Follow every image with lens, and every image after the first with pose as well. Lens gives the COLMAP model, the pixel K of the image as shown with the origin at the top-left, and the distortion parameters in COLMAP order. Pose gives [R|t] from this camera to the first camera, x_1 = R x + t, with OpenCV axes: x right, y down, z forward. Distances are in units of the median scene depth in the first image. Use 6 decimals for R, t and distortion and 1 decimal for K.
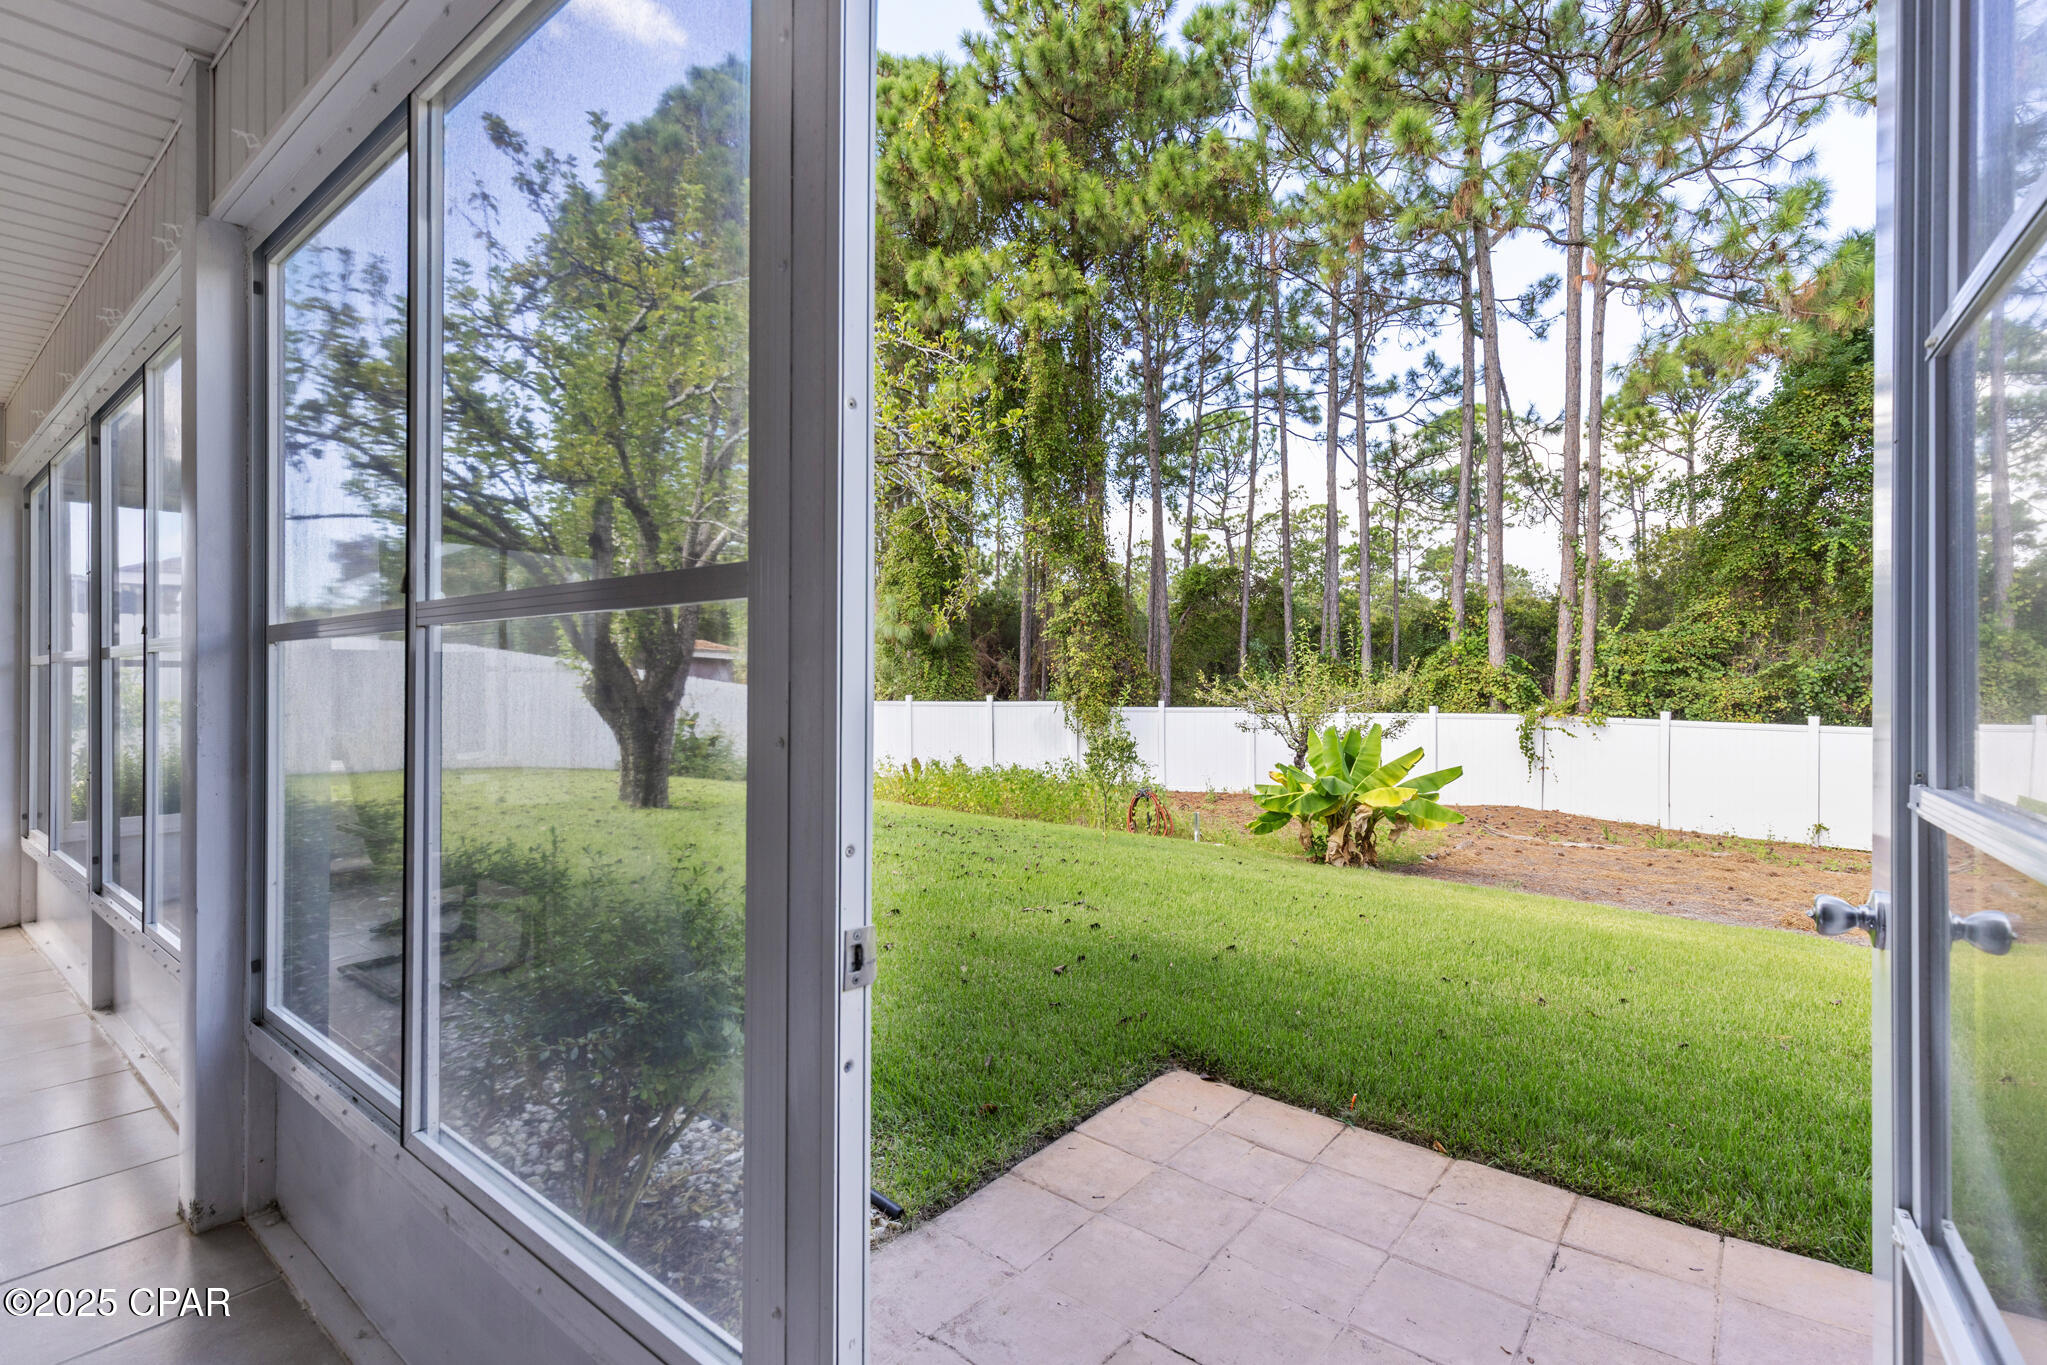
lens RADIAL K [[925.1, 0, 1029.2], [0, 925.1, 670.6], [0, 0, 1]] dist [0.008287, 0.000086]
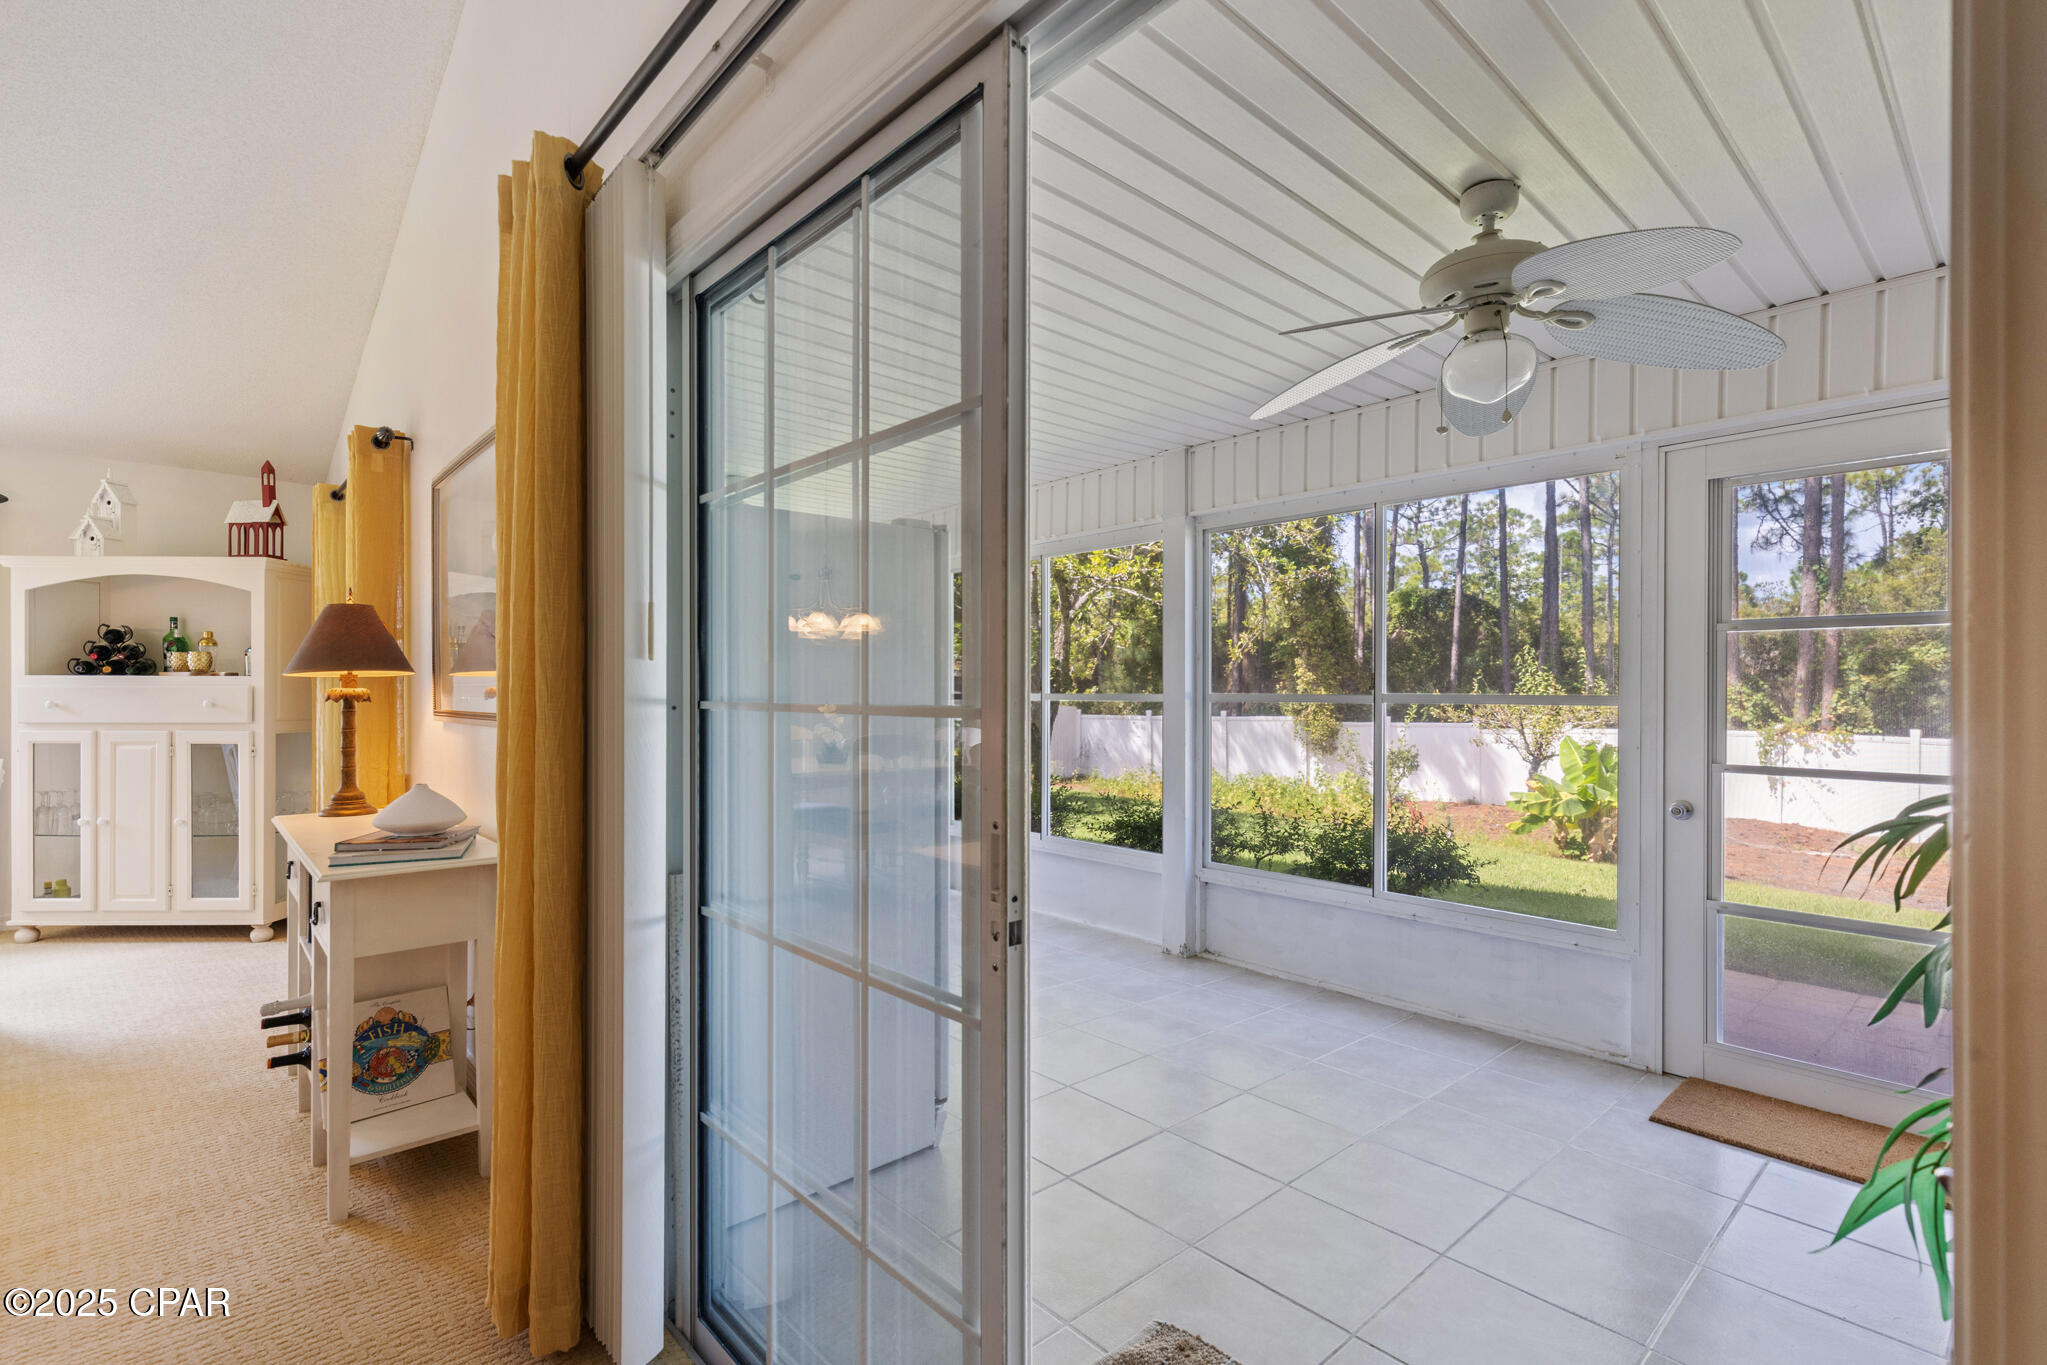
lens RADIAL K [[941.9, 0, 1023.5], [0, 941.9, 682.5], [0, 0, 1]] dist [0.006259, 0.000829]
pose [[0.987601, -0.002620, -0.156966, -0.110420], [0.002705, 0.999996, 0.000327, -0.009726], [0.156965, -0.000747, 0.987604, -0.167807]]
